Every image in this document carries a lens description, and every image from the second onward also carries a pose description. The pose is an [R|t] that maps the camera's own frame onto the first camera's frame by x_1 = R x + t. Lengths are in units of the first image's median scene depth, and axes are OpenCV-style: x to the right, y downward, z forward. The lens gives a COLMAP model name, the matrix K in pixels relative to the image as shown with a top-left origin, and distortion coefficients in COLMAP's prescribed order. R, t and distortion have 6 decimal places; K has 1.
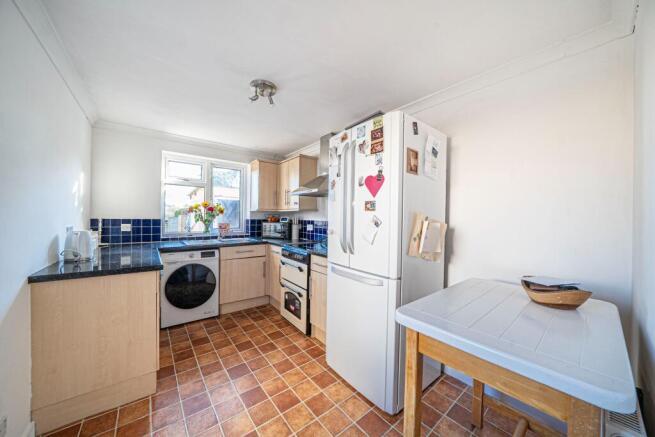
lens RADIAL K [[227.8, 0, 327.5], [0, 227.8, 218.5], [0, 0, 1]] dist [-0.024736, 0.000007]
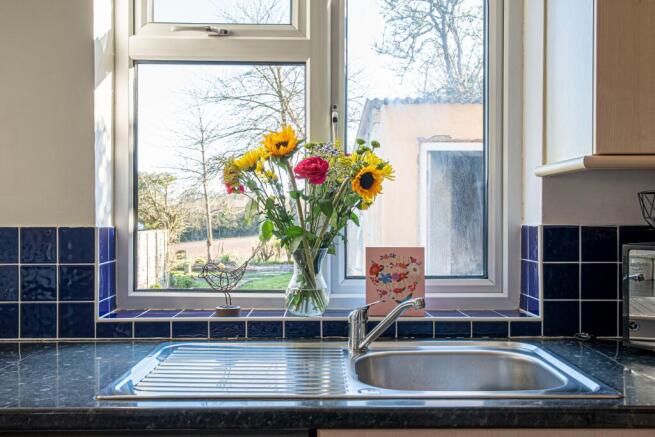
lens RADIAL K [[644.5, 0, 327.5], [0, 644.5, 218.5], [0, 0, 1]] dist [0.004633, 0.003650]
pose [[0.782012, -0.009081, -0.623197, -0.177862], [0.007063, 0.999959, -0.005707, -0.000598], [0.623223, 0.000061, 0.782044, 0.556165]]
